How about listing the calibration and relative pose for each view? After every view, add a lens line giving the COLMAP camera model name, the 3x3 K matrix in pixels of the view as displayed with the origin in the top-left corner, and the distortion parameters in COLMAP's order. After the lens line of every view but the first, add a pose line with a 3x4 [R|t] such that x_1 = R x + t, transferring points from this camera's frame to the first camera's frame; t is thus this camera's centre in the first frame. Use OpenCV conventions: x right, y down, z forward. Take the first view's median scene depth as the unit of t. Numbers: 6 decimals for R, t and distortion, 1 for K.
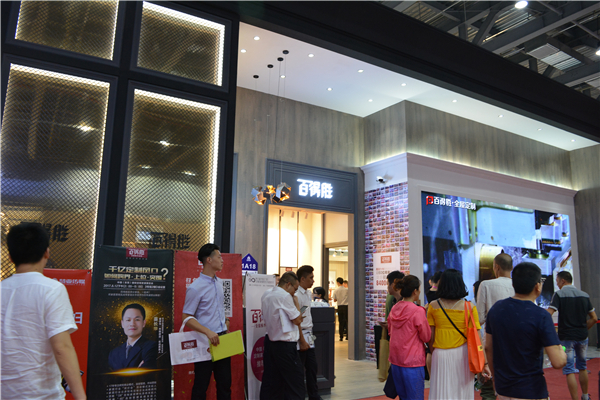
lens RADIAL K [[466.2, 0, 300.0], [0, 466.2, 200.0], [0, 0, 1]] dist [-0.079930, -0.000798]
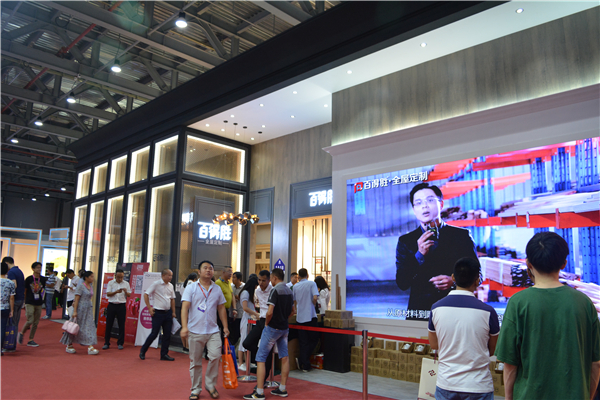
lens RADIAL K [[466.2, 0, 300.0], [0, 466.2, 200.0], [0, 0, 1]] dist [-0.079930, -0.000798]
pose [[0.250159, -0.179614, -0.951399, 1.104685], [0.161673, 0.976595, -0.141861, 0.135200], [0.954611, -0.118327, 0.273342, 0.629910]]
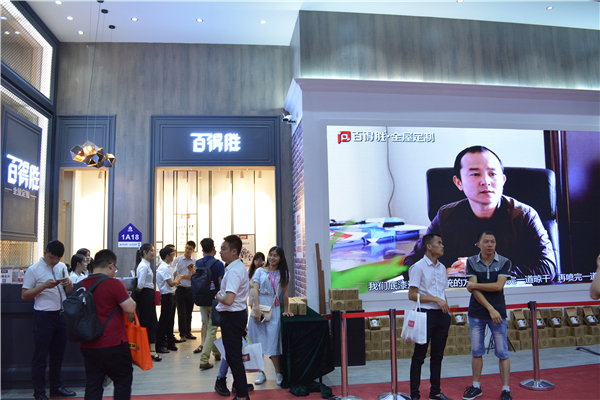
lens RADIAL K [[466.2, 0, 300.0], [0, 466.2, 200.0], [0, 0, 1]] dist [-0.079930, -0.000798]
pose [[0.911189, -0.082607, -0.403623, 0.502604], [0.110992, 0.992690, 0.047399, 0.057391], [0.396757, -0.087988, 0.913697, 0.277967]]
